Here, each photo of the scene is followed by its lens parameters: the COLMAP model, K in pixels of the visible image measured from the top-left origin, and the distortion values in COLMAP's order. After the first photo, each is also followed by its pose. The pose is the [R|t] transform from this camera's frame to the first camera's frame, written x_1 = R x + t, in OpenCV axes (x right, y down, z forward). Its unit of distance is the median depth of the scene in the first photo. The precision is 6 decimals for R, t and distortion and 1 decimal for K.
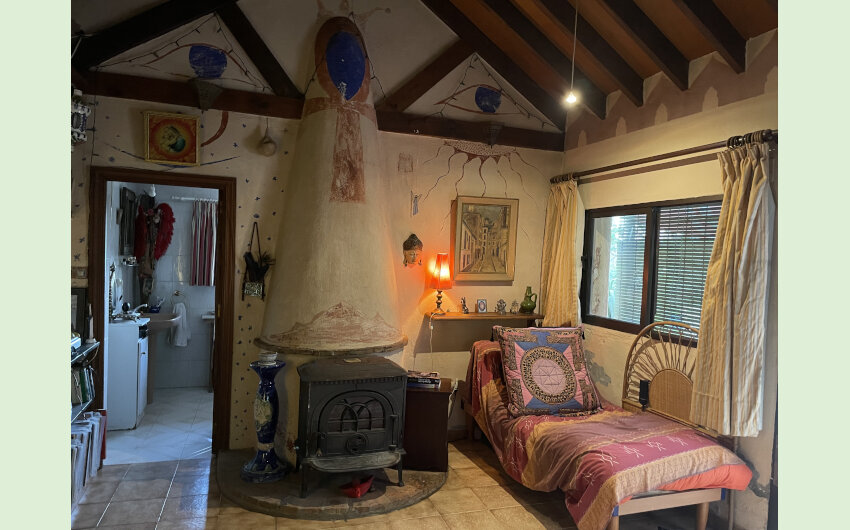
lens RADIAL K [[534.6, 0, 419.6], [0, 534.6, 267.9], [0, 0, 1]] dist [0.058575, -0.056563]
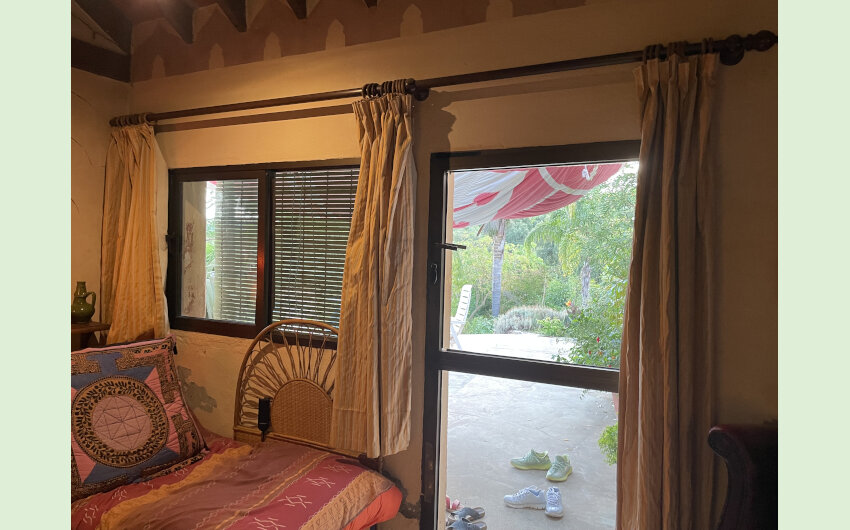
lens RADIAL K [[534.6, 0, 429.3], [0, 534.6, 263.4], [0, 0, 1]] dist [0.058575, -0.056563]
pose [[0.715726, -0.043864, 0.697002, 0.061038], [0.022149, 0.998949, 0.040122, -0.006113], [-0.698030, -0.013278, 0.715946, 0.289509]]
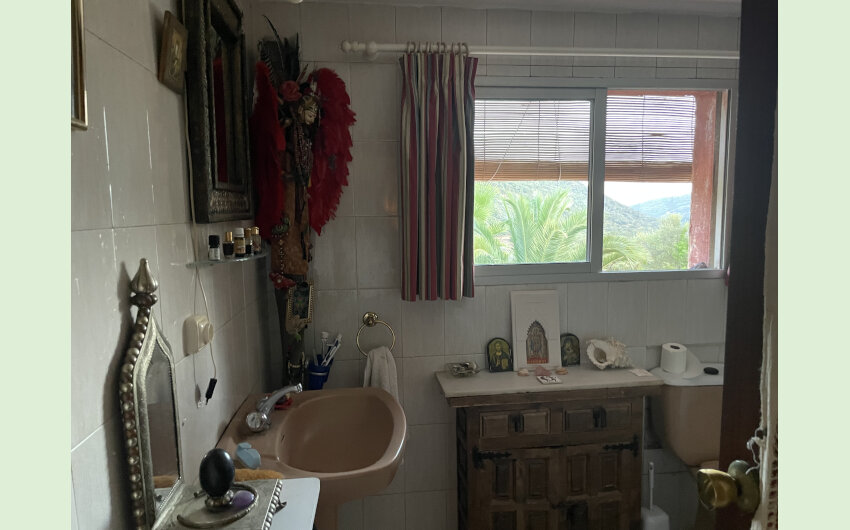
lens RADIAL K [[534.6, 0, 424.5], [0, 534.6, 265.5], [0, 0, 1]] dist [0.058575, -0.056563]
pose [[0.976701, -0.031778, -0.212237, -0.533709], [0.047507, 0.996455, 0.069424, -0.021912], [0.209278, -0.077889, 0.974749, 1.043762]]
